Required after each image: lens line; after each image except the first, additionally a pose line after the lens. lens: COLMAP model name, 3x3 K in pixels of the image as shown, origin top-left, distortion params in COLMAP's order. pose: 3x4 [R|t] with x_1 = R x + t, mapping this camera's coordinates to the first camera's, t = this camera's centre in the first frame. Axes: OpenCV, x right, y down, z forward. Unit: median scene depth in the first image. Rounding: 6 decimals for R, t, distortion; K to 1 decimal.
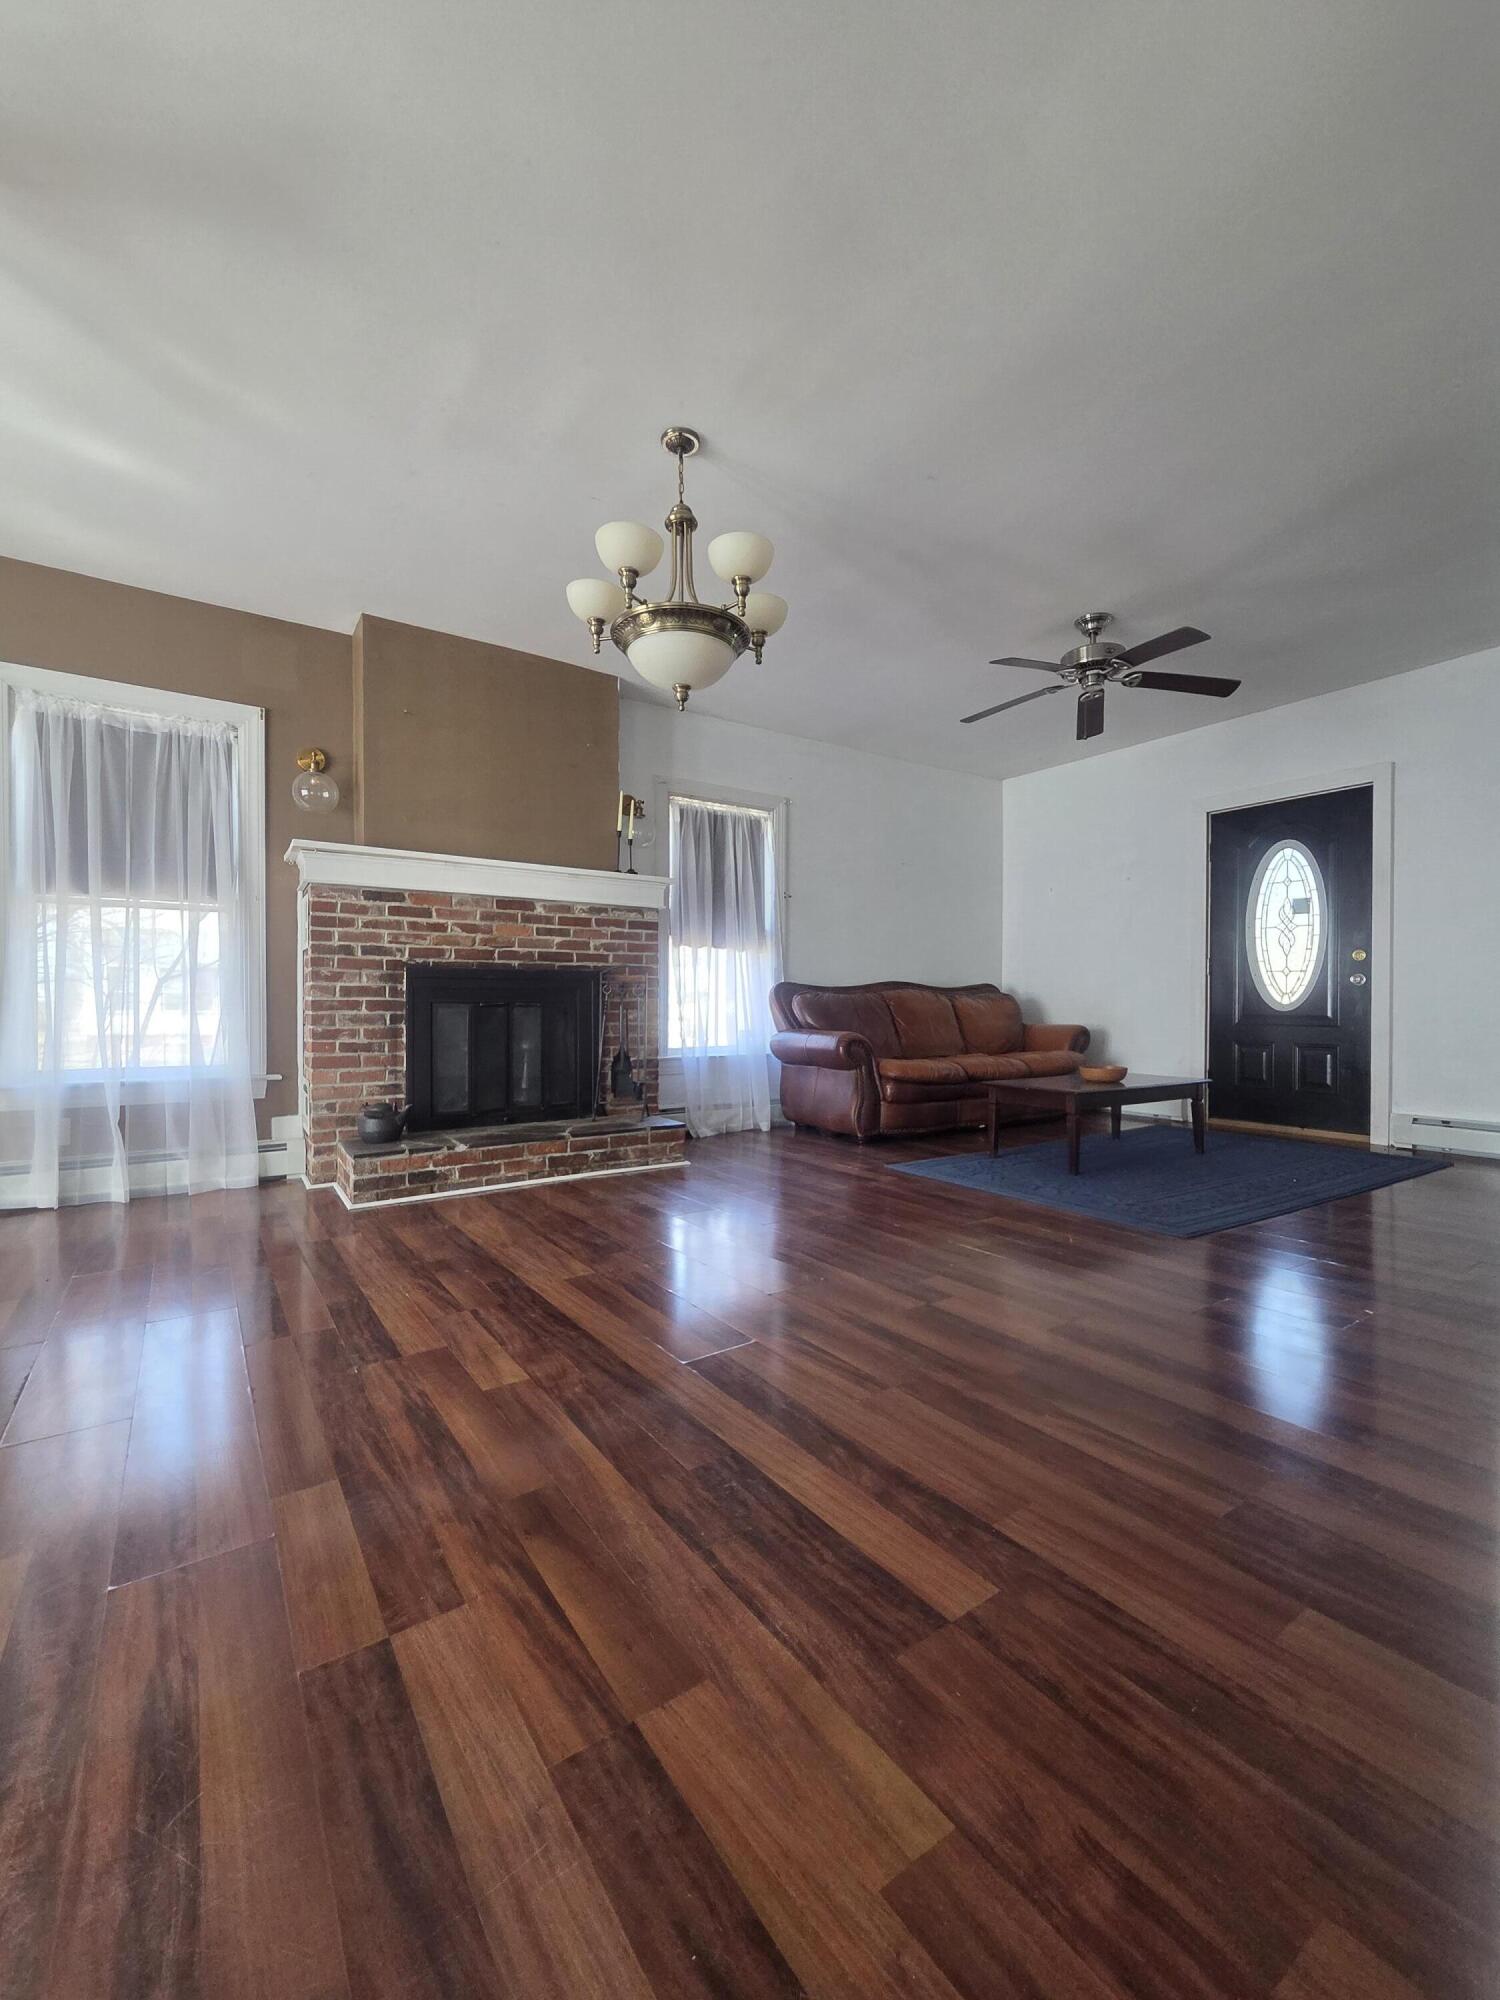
lens RADIAL K [[822.9, 0, 748.9], [0, 822.9, 1012.3], [0, 0, 1]] dist [0.000985, 0.001405]
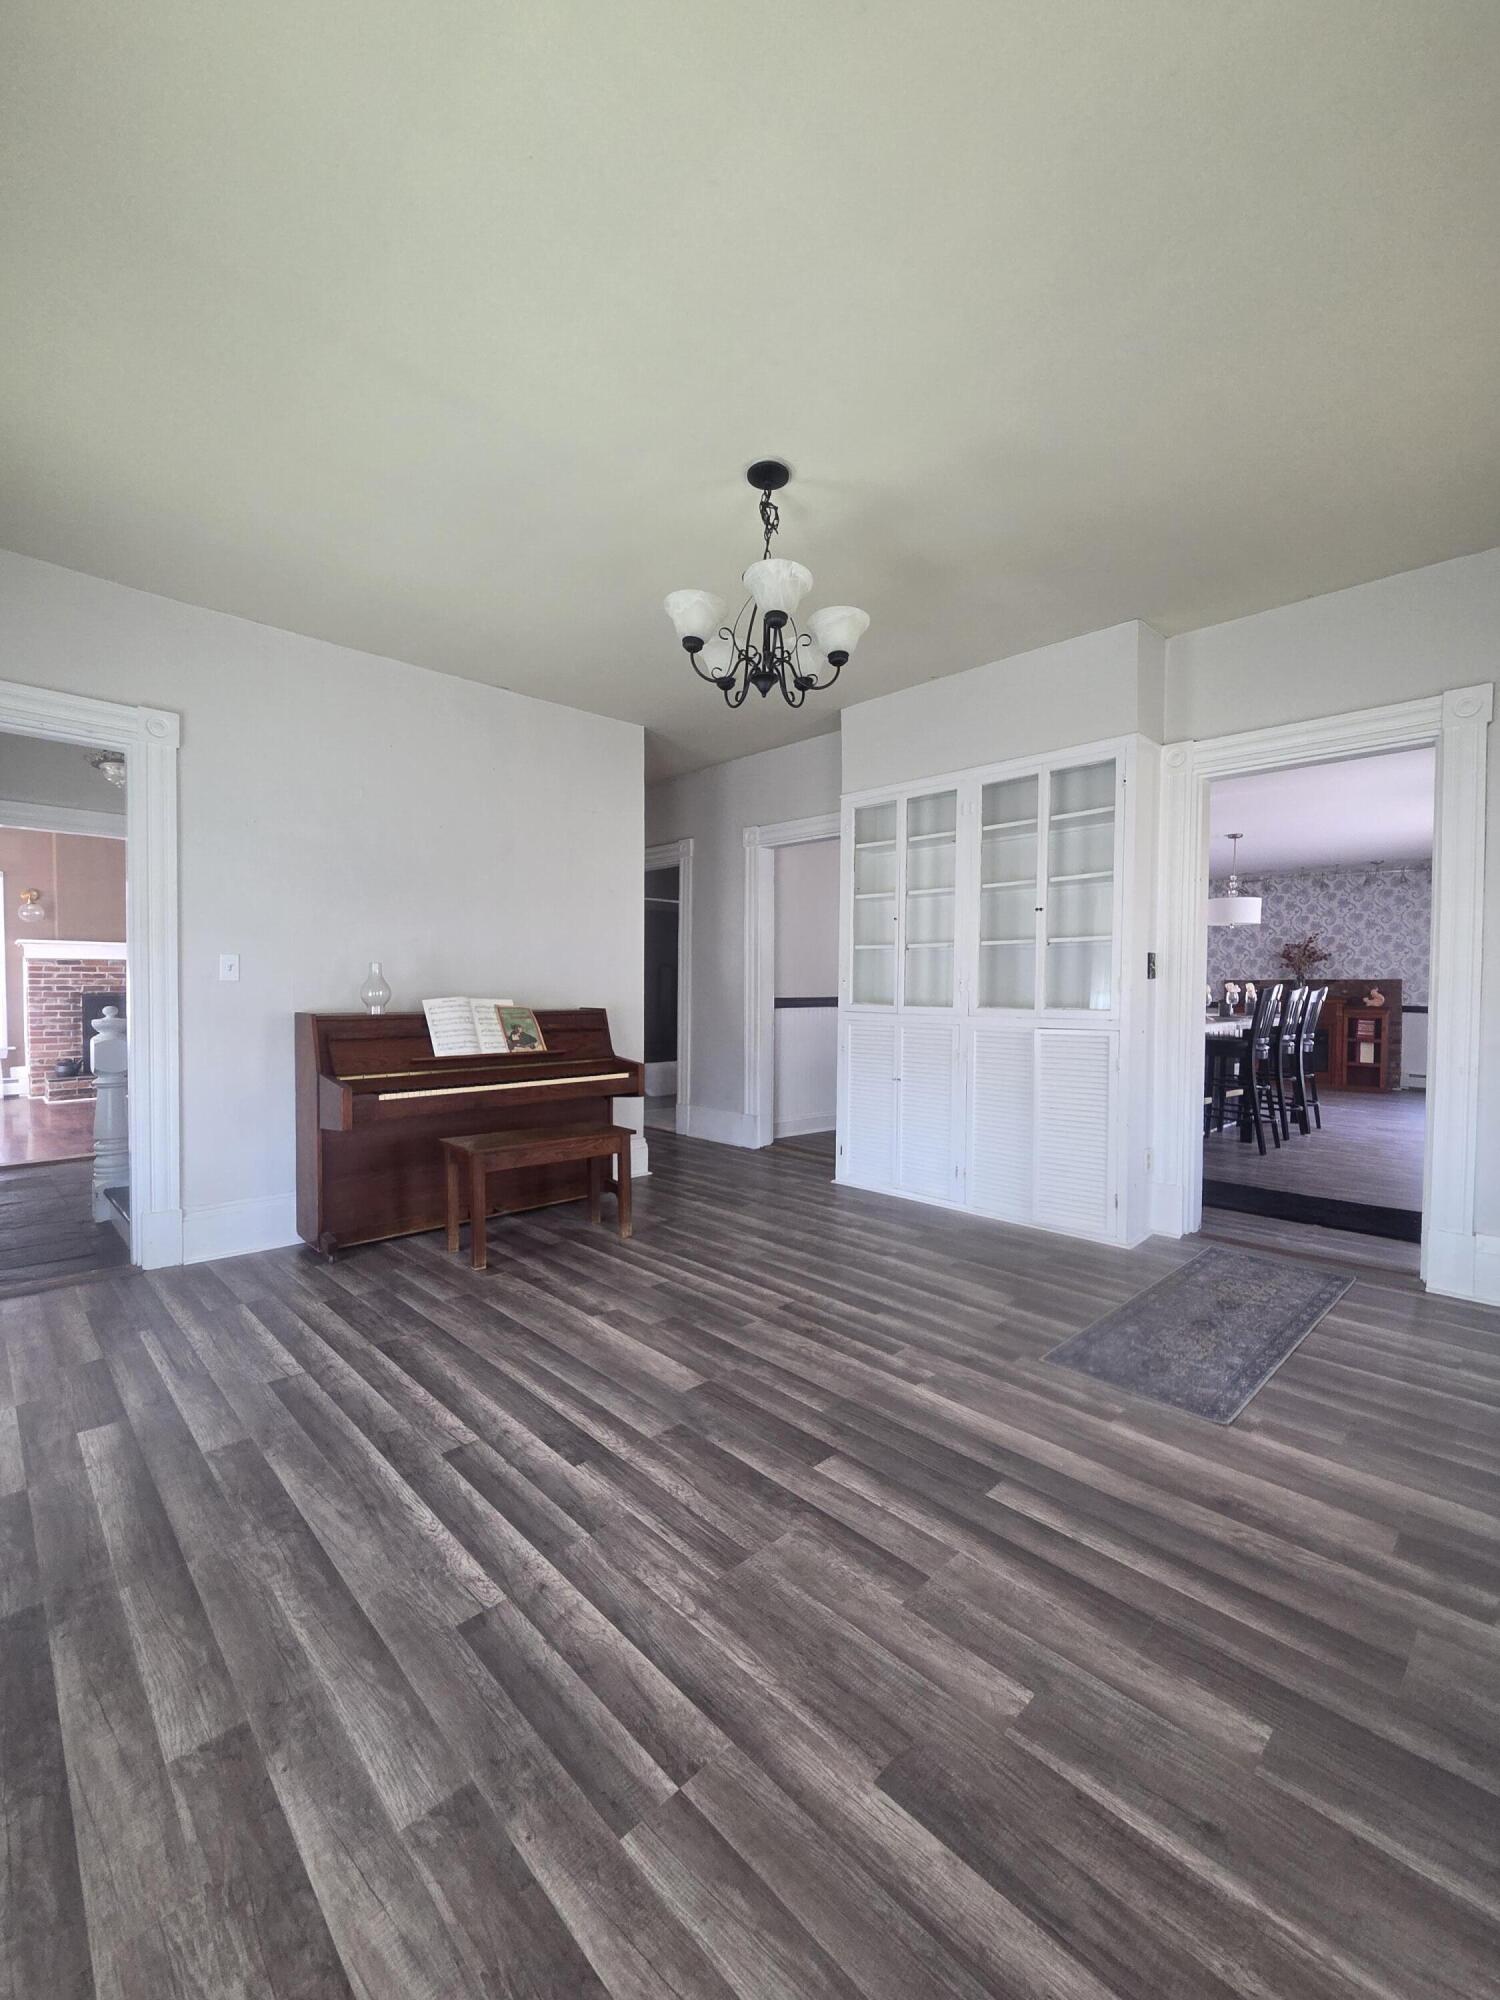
lens RADIAL K [[822.9, 0, 742.6], [0, 822.9, 1007.7], [0, 0, 1]] dist [0.000985, 0.001405]
pose [[0.984120, -0.002924, 0.177481, 0.897422], [-0.000437, 0.999821, 0.018895, -0.065828], [-0.177504, -0.018673, 0.983943, -1.415812]]
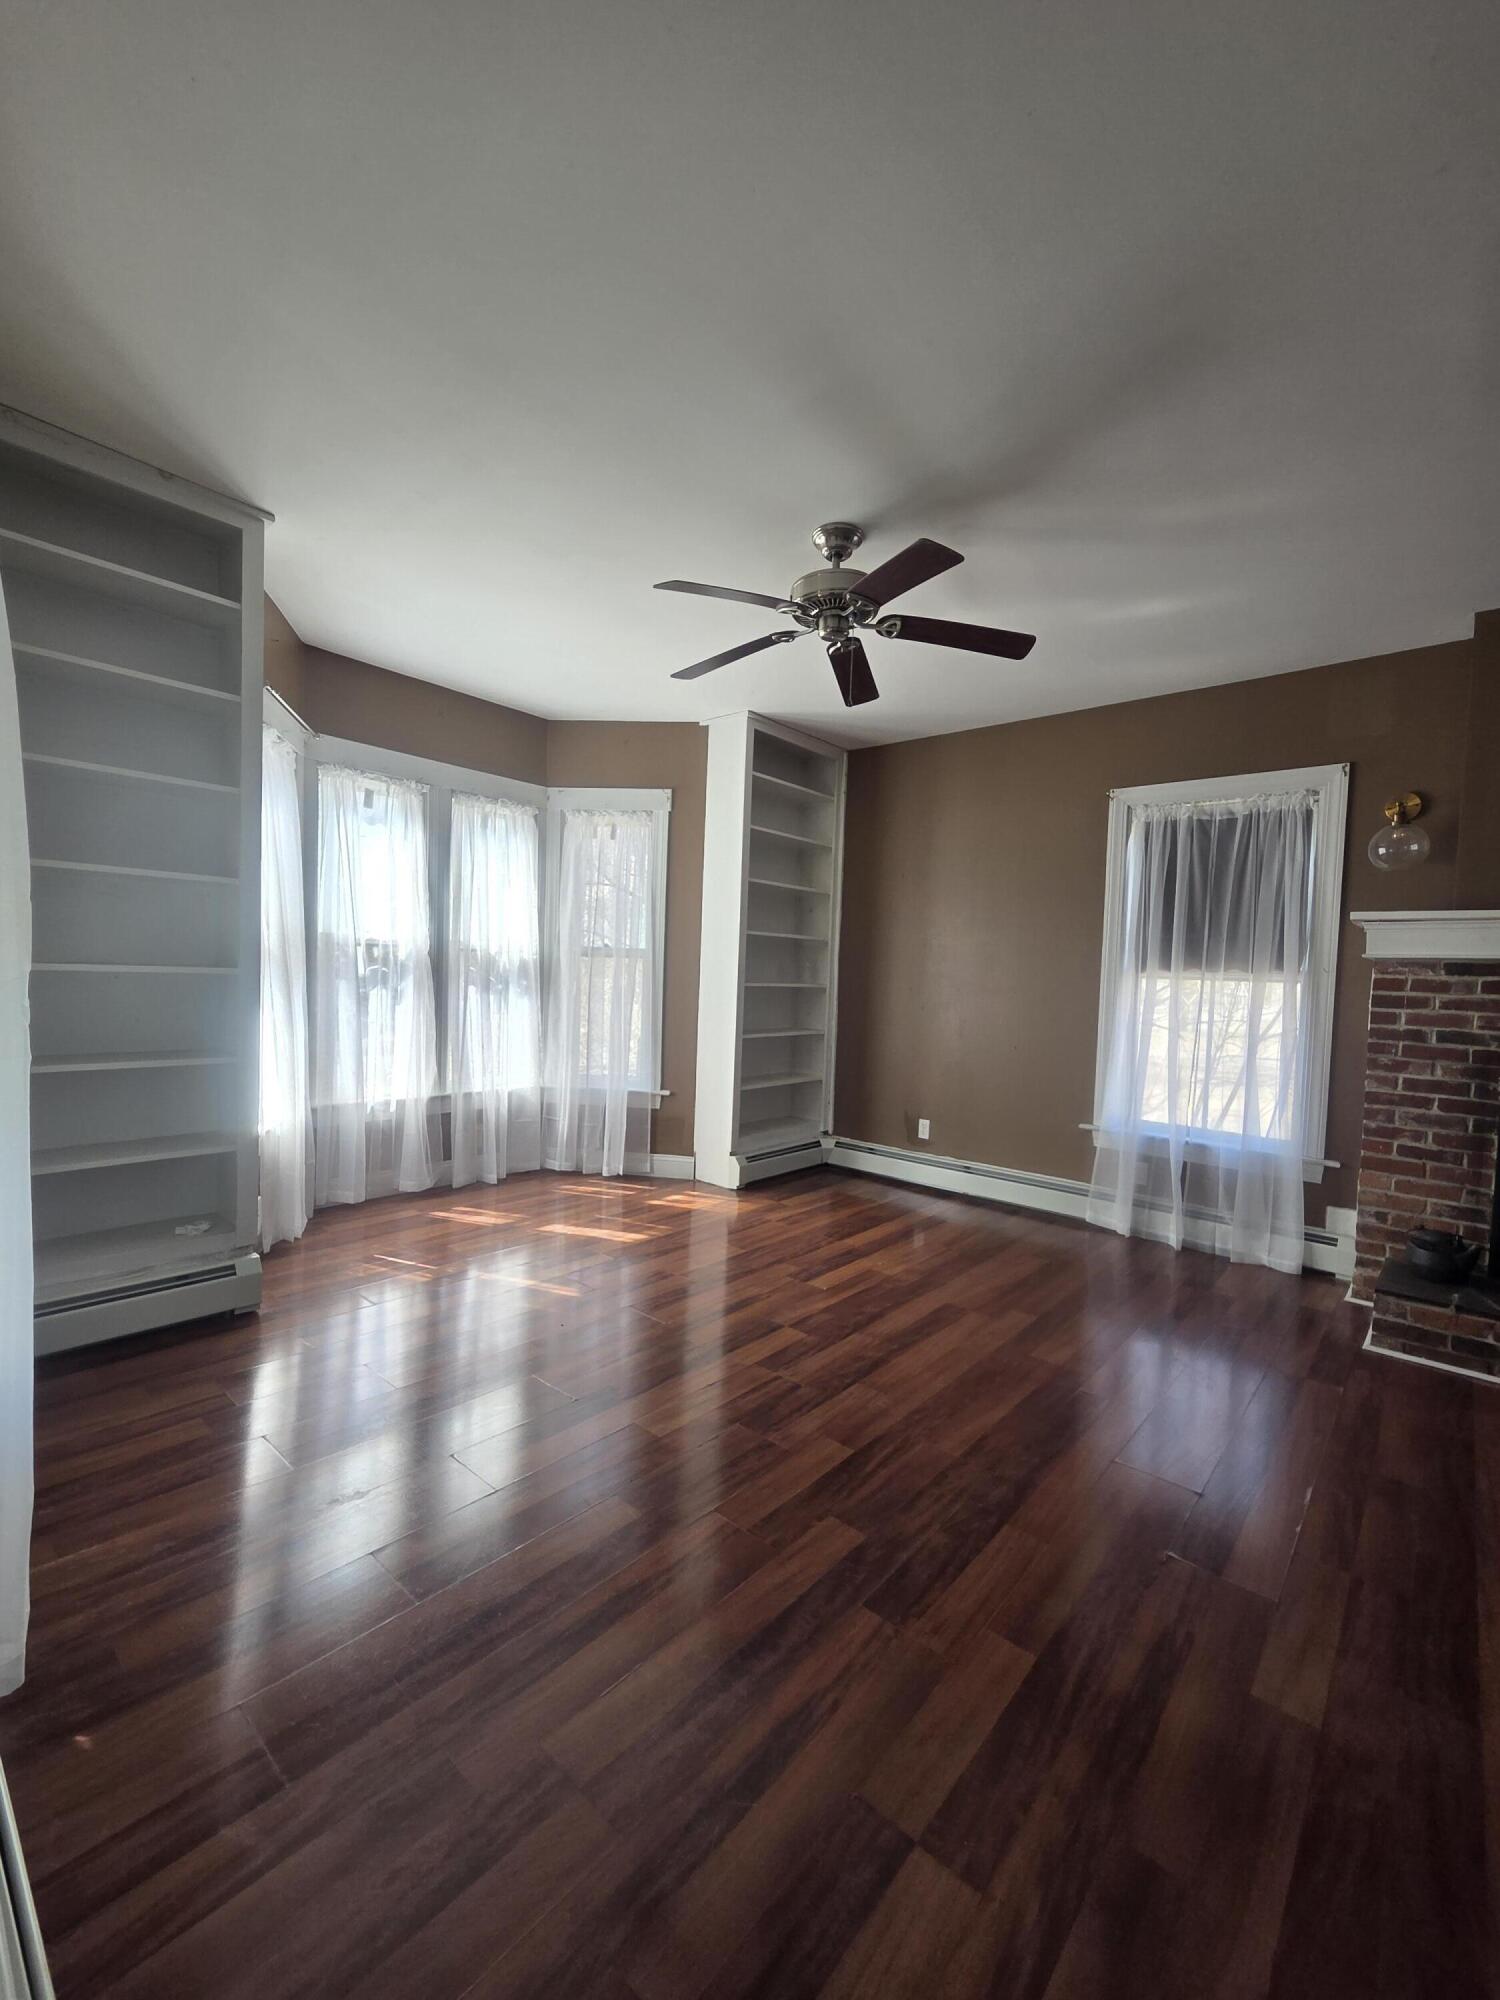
lens RADIAL K [[822.9, 0, 749.5], [0, 822.9, 1007.1], [0, 0, 1]] dist [0.000985, 0.001405]
pose [[0.255430, 0.051268, -0.965467, 0.141484], [-0.043664, 0.998186, 0.041453, -0.108060], [0.965841, 0.031568, 0.257205, 0.129855]]
